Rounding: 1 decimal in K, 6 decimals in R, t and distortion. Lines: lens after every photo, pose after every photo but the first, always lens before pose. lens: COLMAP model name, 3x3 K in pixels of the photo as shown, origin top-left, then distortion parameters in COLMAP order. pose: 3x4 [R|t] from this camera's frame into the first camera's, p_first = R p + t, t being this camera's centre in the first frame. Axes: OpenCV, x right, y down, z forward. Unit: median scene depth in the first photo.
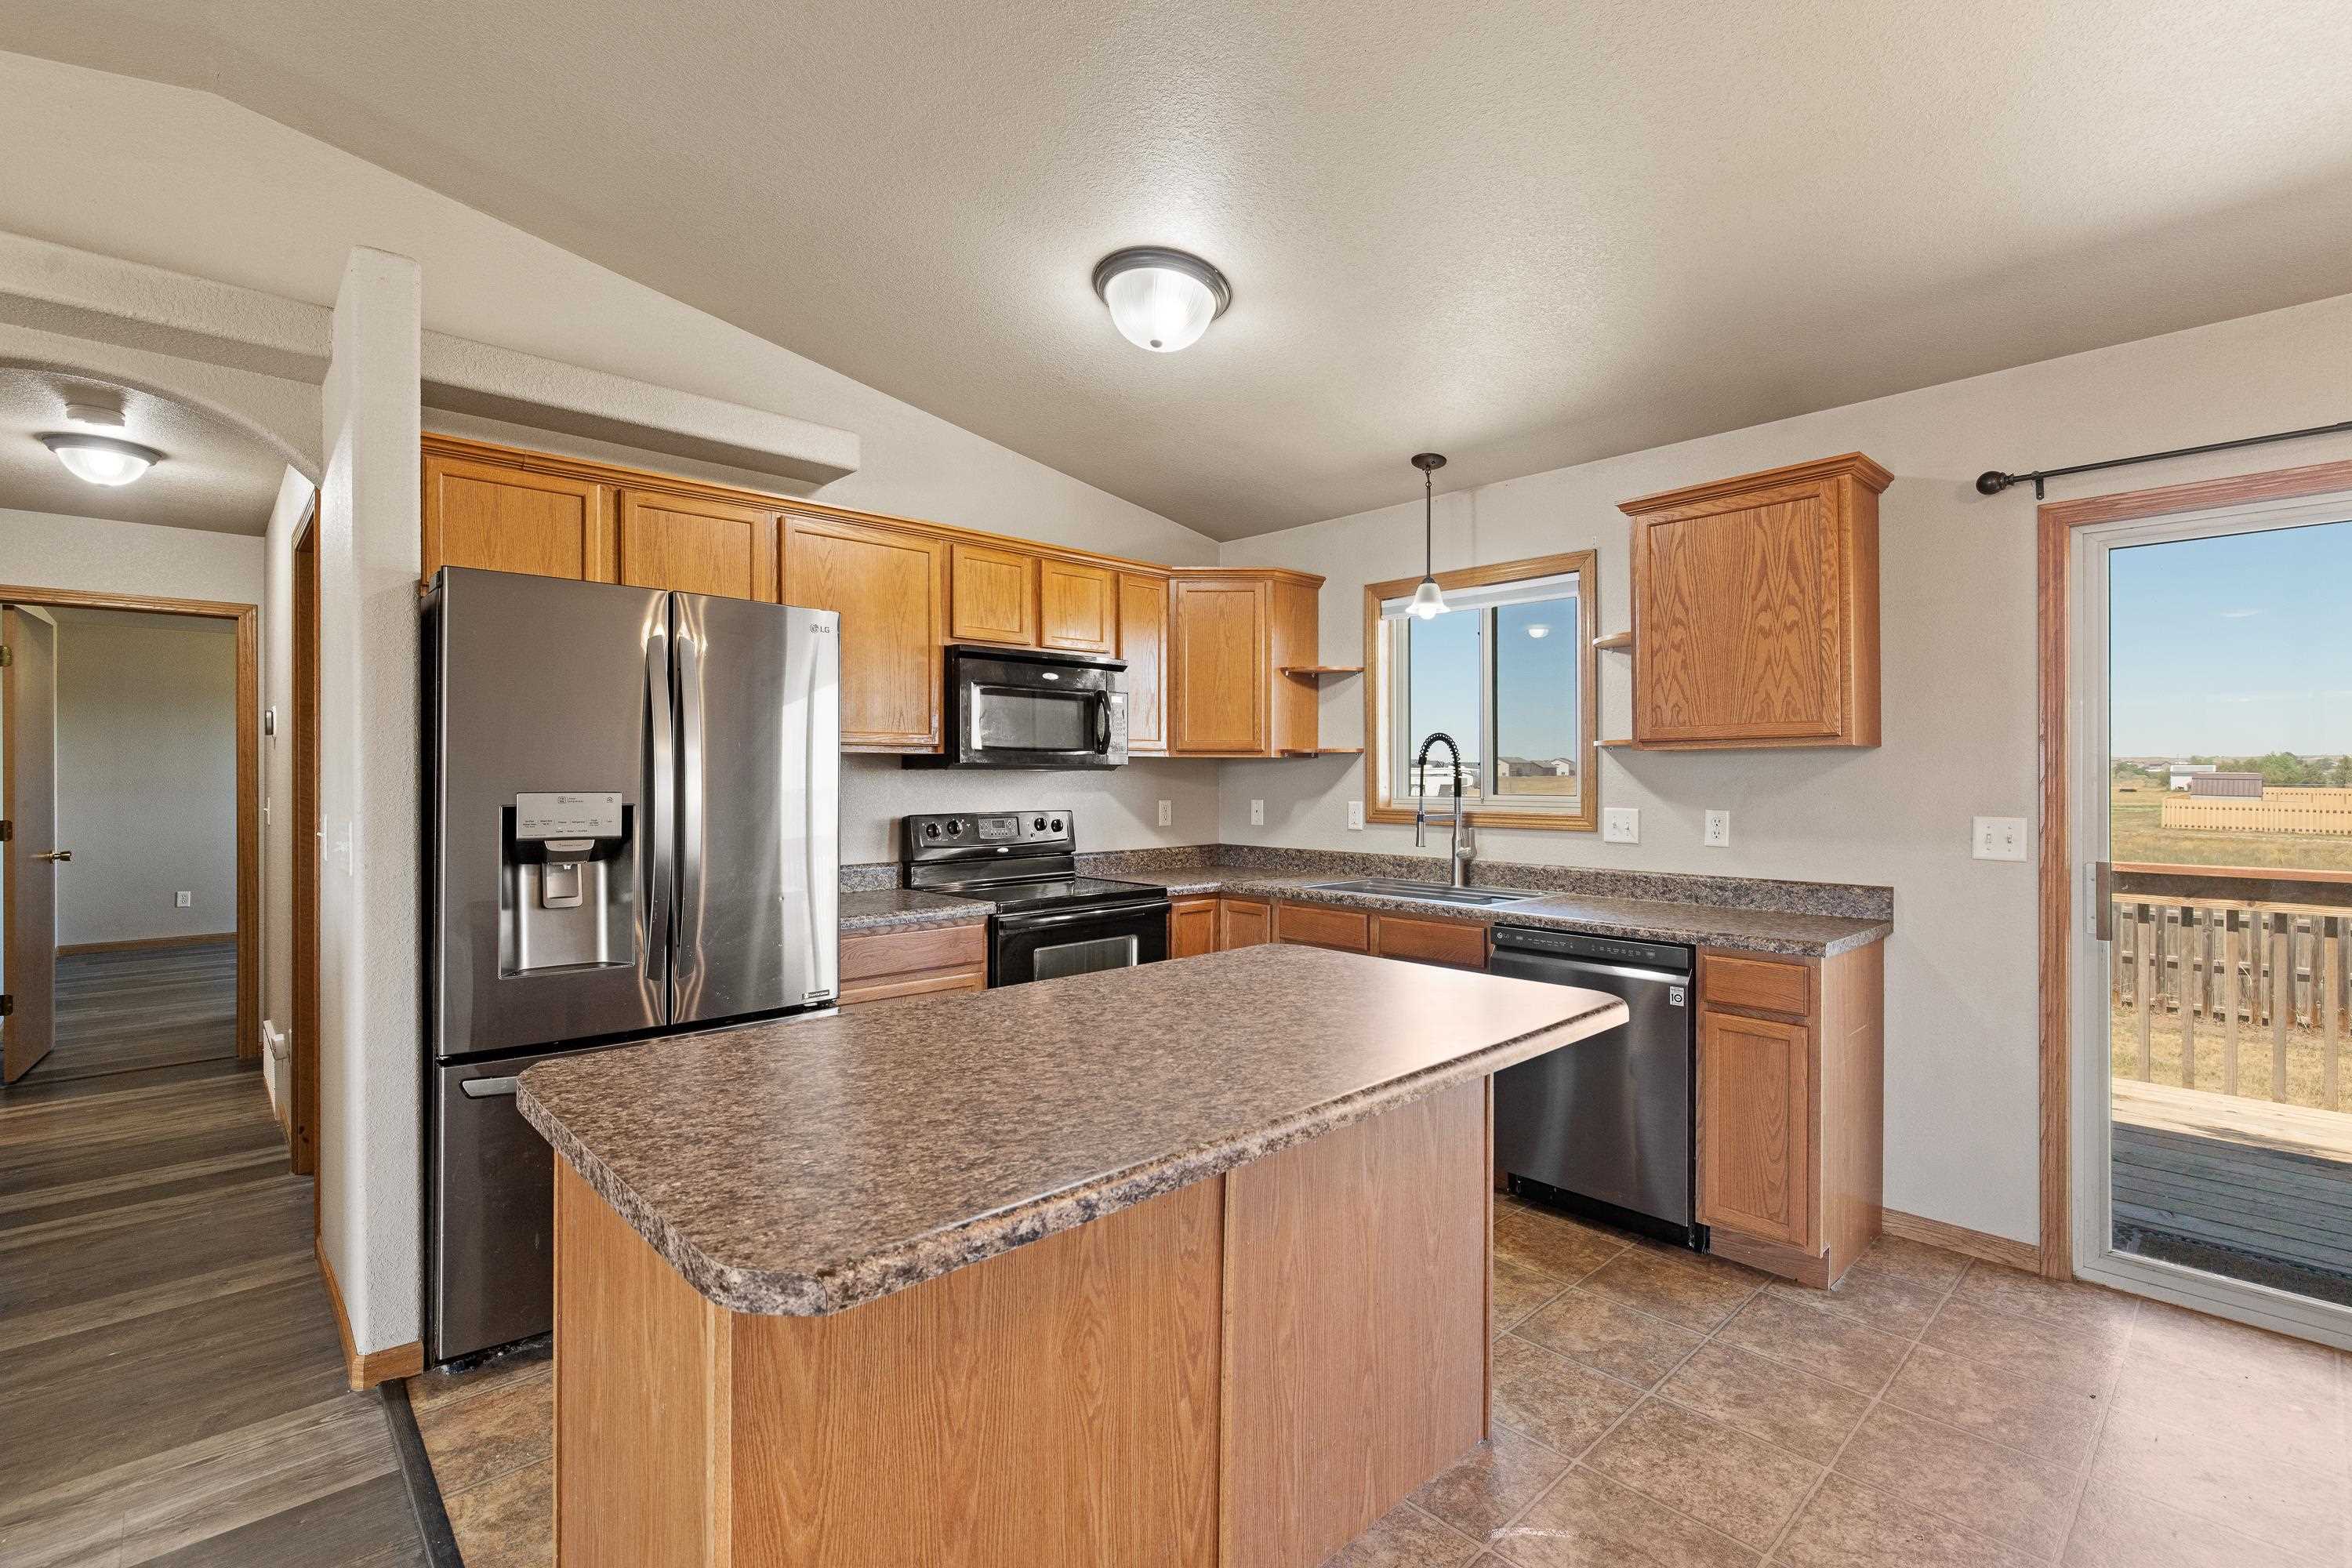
lens RADIAL K [[1055.4, 0, 1189.1], [0, 1055.4, 774.1], [0, 0, 1]] dist [-0.001227, 0.000266]
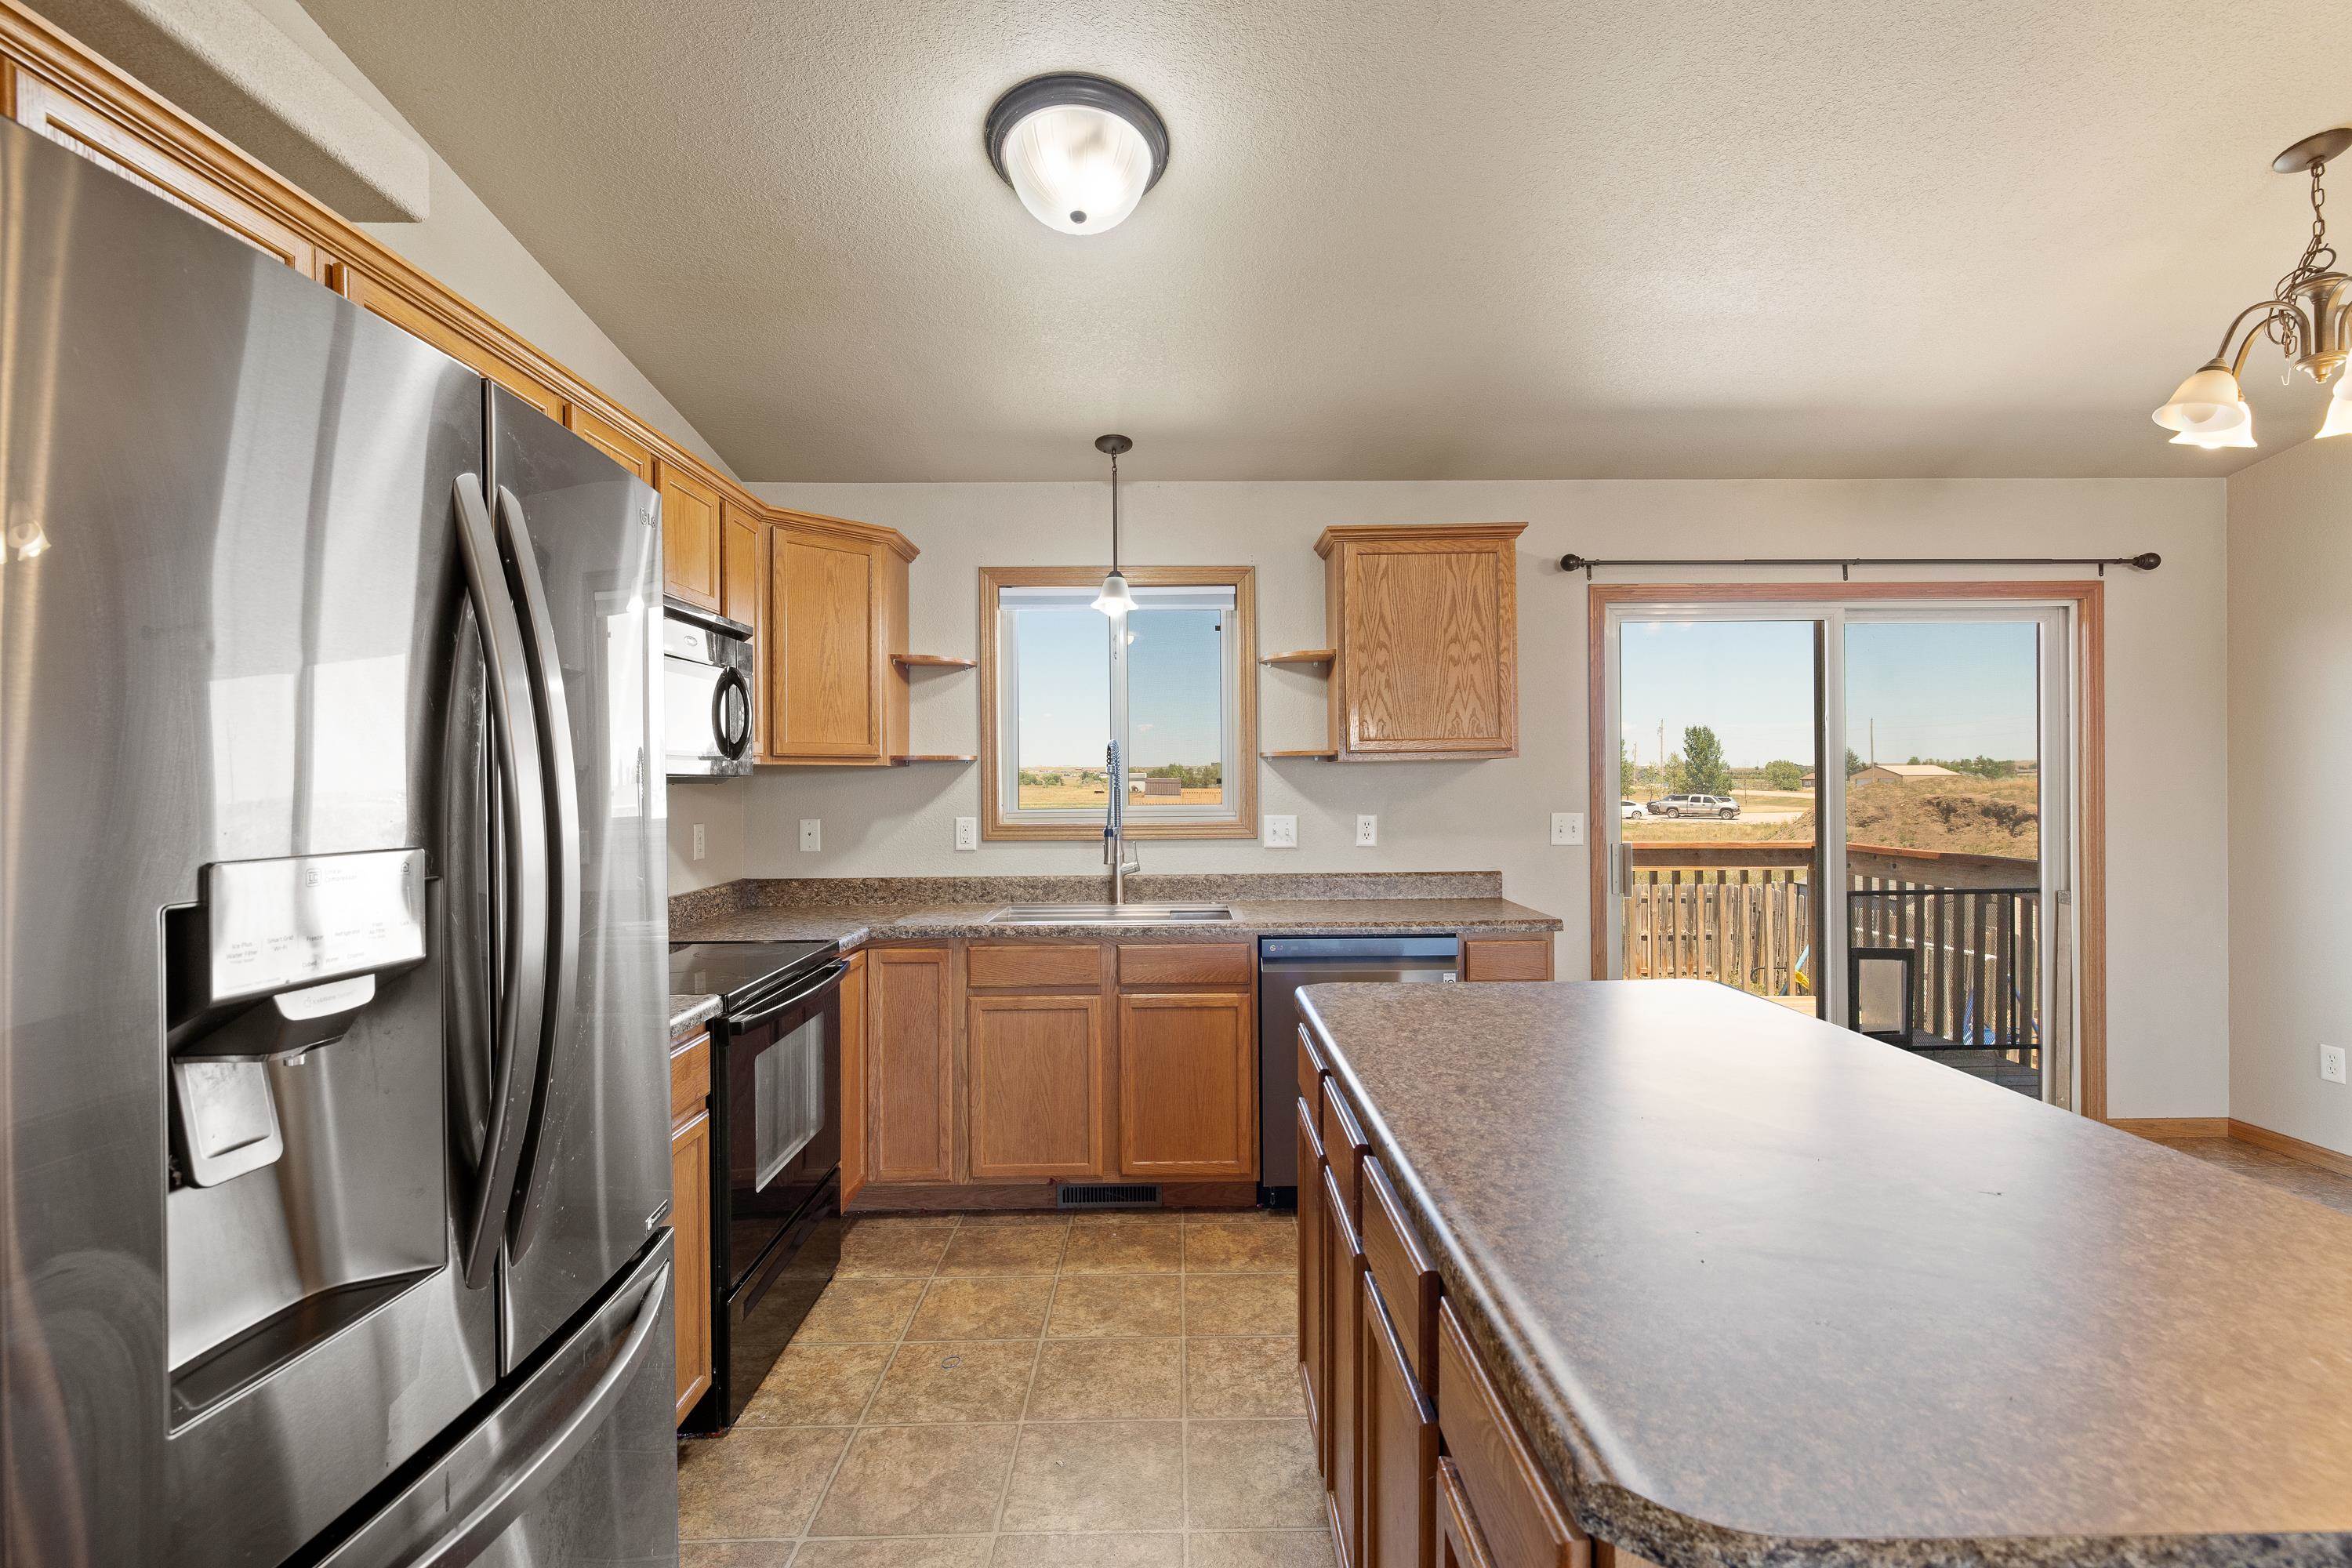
lens RADIAL K [[1058.3, 0, 1188.0], [0, 1058.3, 780.1], [0, 0, 1]] dist [-0.003450, -0.000802]
pose [[0.680597, -0.005615, 0.732637, -0.515326], [0.007490, 0.999972, 0.000706, -0.005185], [-0.732620, 0.005006, 0.680619, 0.415553]]
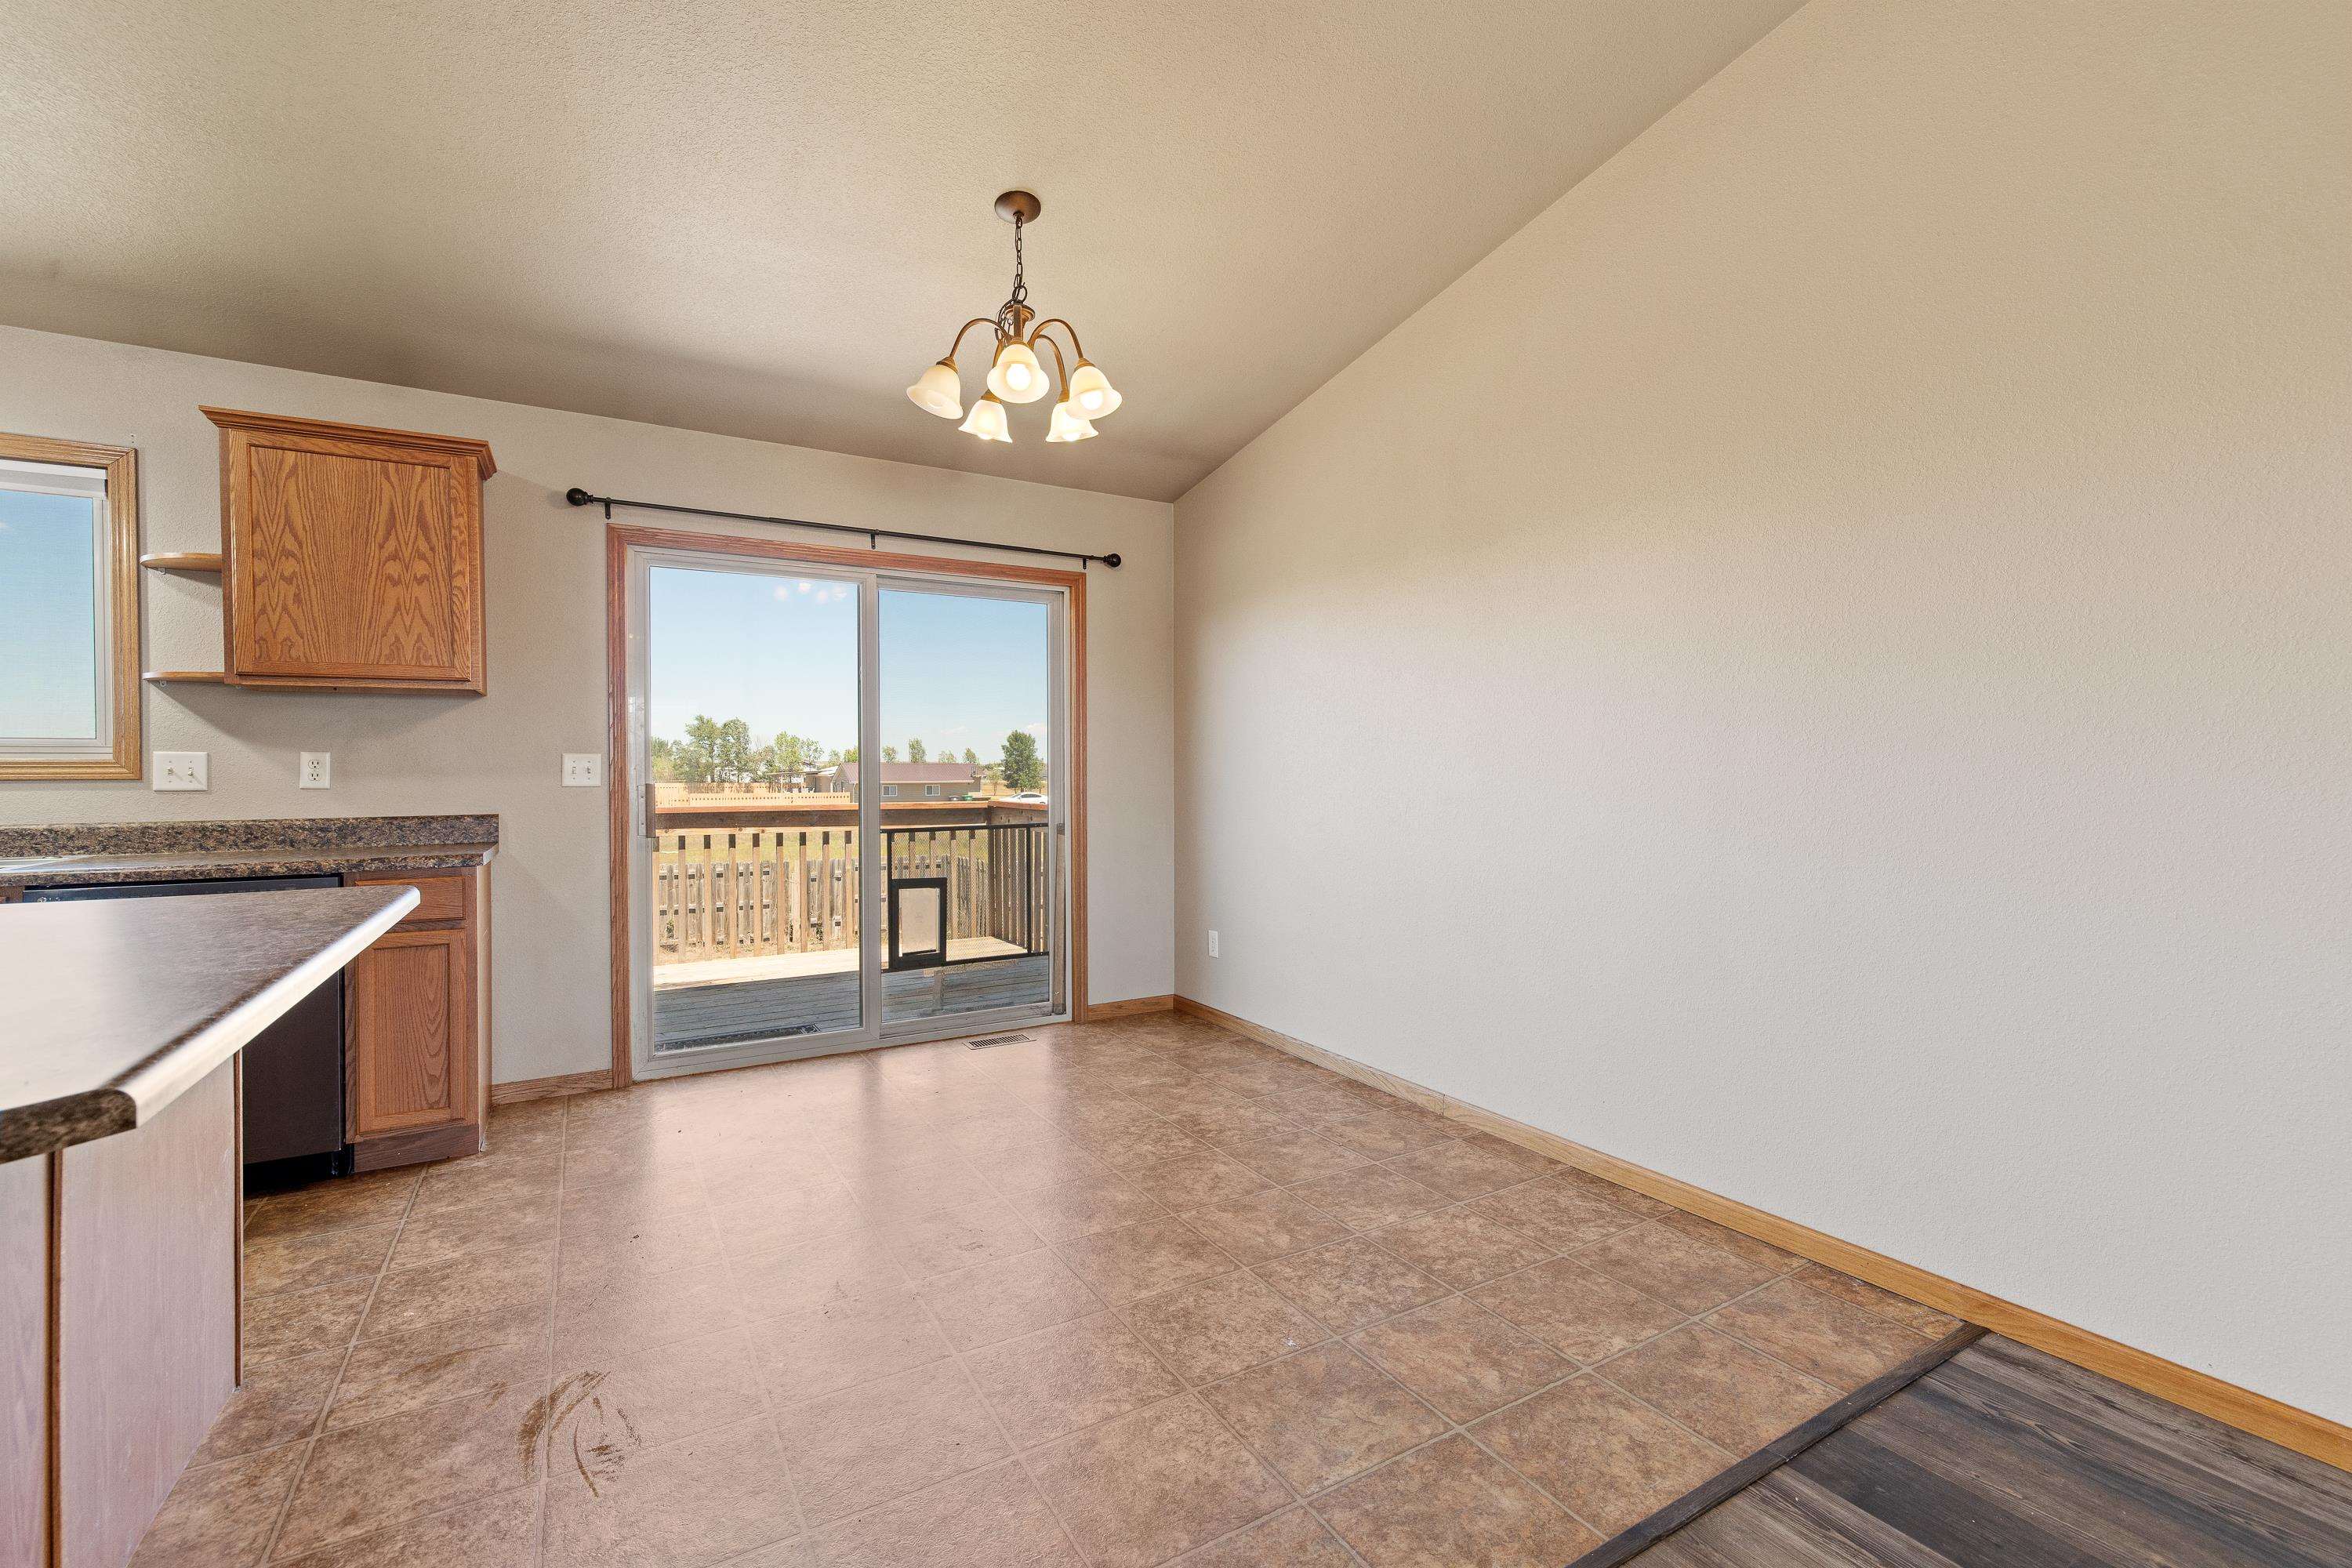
lens RADIAL K [[1015.2, 0, 1188.2], [0, 1015.2, 778.0], [0, 0, 1]] dist [0.000029, 0.000243]
pose [[0.220769, -0.006507, 0.975304, -0.281336], [0.003251, 0.999977, 0.005935, 0.062456], [-0.975321, 0.001860, 0.220785, -0.014054]]
